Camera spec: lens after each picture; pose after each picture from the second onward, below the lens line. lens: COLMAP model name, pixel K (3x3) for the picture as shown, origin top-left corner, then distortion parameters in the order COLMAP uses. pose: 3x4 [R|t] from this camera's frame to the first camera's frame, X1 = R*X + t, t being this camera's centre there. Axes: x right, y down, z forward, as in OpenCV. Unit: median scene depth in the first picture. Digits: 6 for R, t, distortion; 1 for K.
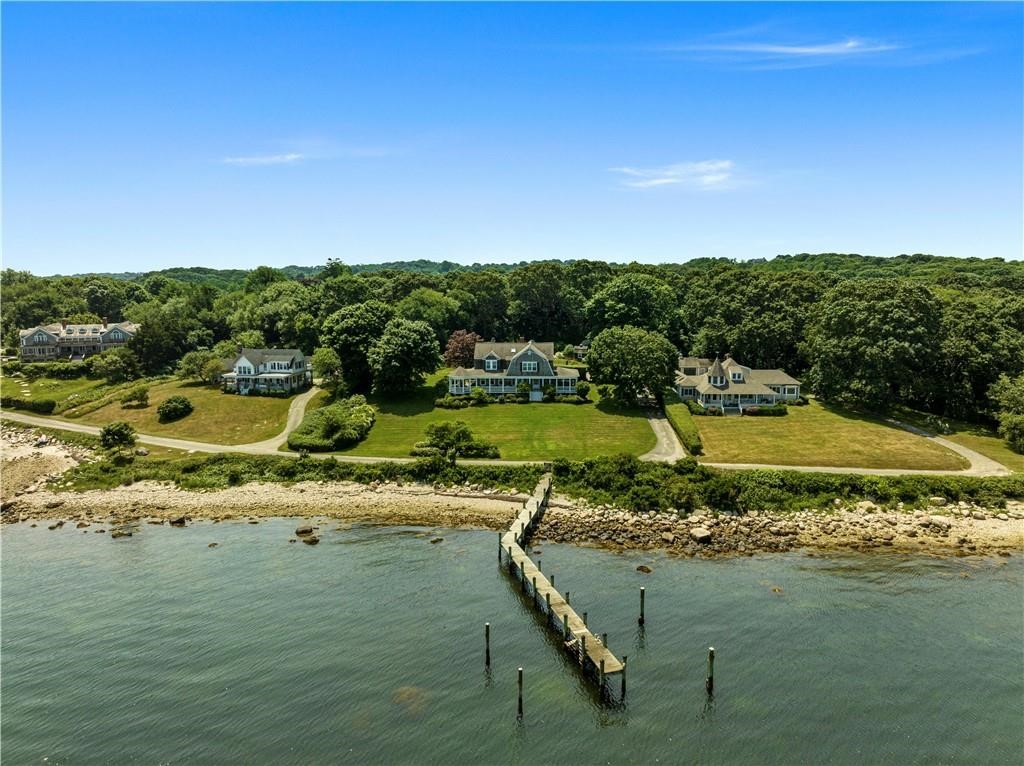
lens RADIAL K [[717.4, 0, 512.0], [0, 717.4, 383.0], [0, 0, 1]] dist [-0.034580, -0.001563]
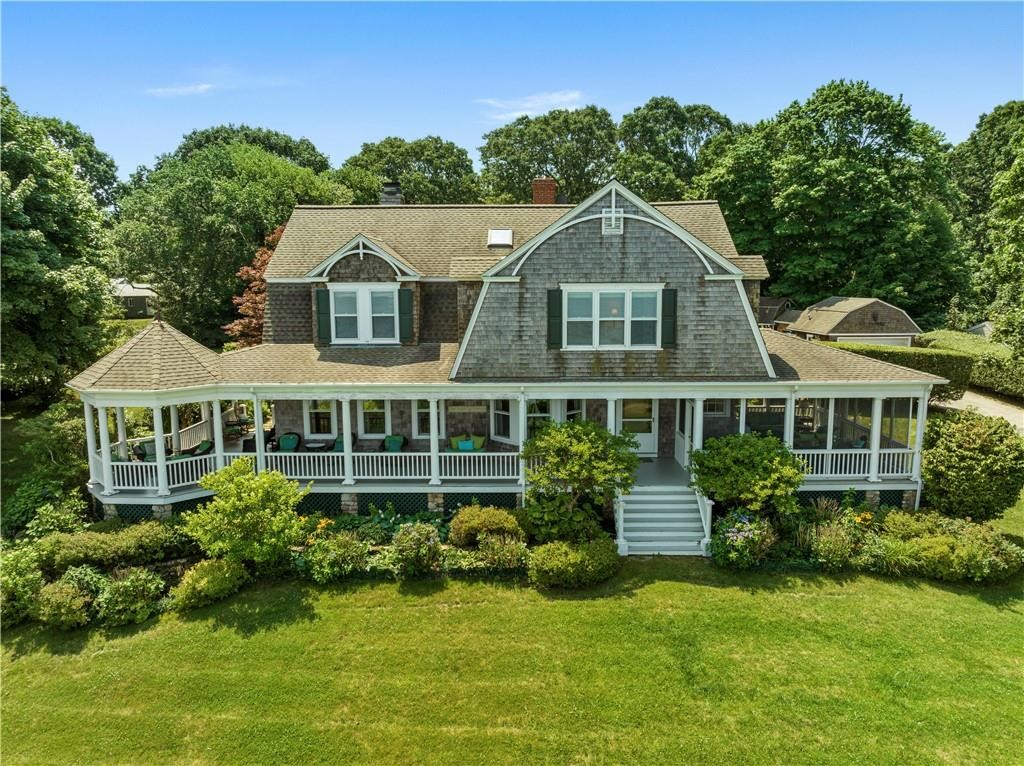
lens RADIAL K [[717.4, 0, 512.0], [0, 717.4, 383.0], [0, 0, 1]] dist [-0.034580, -0.001563]
pose [[0.999853, -0.009498, 0.014295, 0.001932], [0.009542, 0.999950, -0.003018, -0.009232], [-0.014266, 0.003154, 0.999893, 0.850921]]
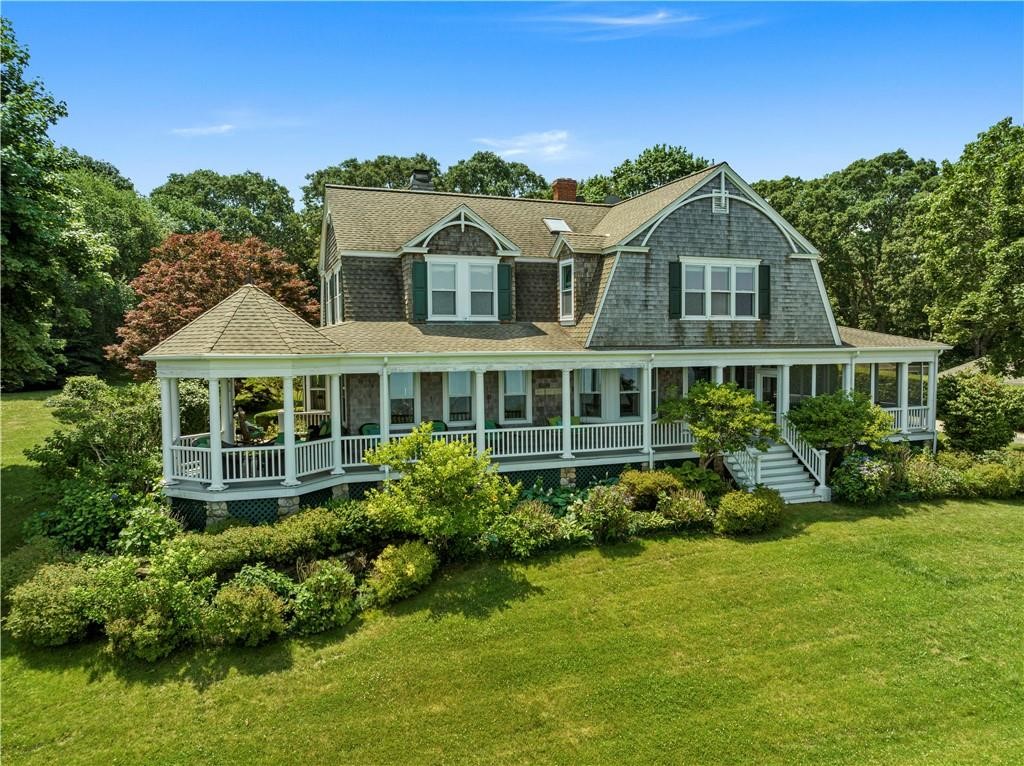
lens RADIAL K [[717.4, 0, 512.0], [0, 717.4, 383.0], [0, 0, 1]] dist [-0.034580, -0.001563]
pose [[0.928405, -0.028188, 0.370500, -0.077329], [0.063500, 0.994486, -0.083458, 0.007865], [-0.366105, 0.101010, 0.925075, 0.870322]]
